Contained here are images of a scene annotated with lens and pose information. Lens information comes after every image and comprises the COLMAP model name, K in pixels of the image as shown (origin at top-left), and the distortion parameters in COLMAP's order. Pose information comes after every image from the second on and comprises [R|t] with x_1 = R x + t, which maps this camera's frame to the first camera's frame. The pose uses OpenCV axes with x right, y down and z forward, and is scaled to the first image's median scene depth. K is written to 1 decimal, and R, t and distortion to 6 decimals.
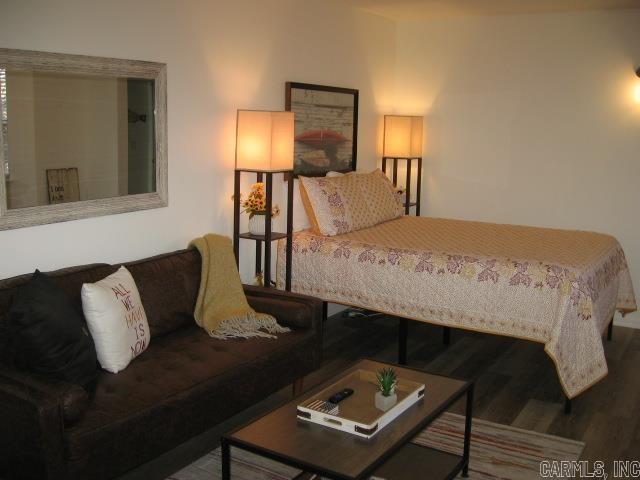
lens RADIAL K [[671.2, 0, 320.0], [0, 671.2, 240.0], [0, 0, 1]] dist [-0.129990, 0.054249]
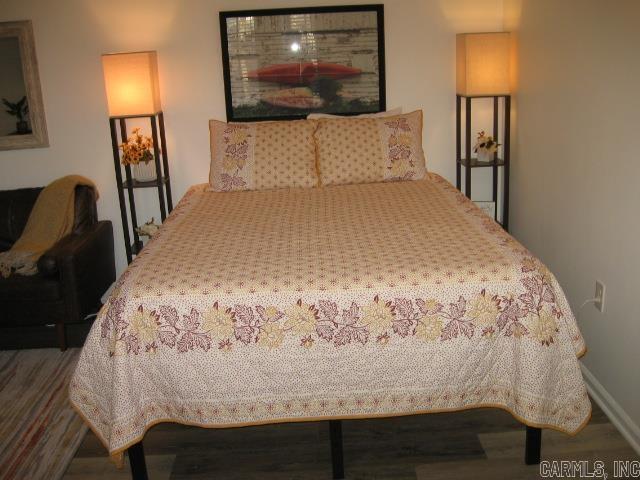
lens RADIAL K [[671.2, 0, 320.0], [0, 671.2, 240.0], [0, 0, 1]] dist [-0.129990, 0.054249]
pose [[0.550478, 0.181431, -0.814897, 0.934843], [-0.084287, 0.983191, 0.161963, -0.110830], [0.830584, -0.020472, 0.556517, 0.734033]]
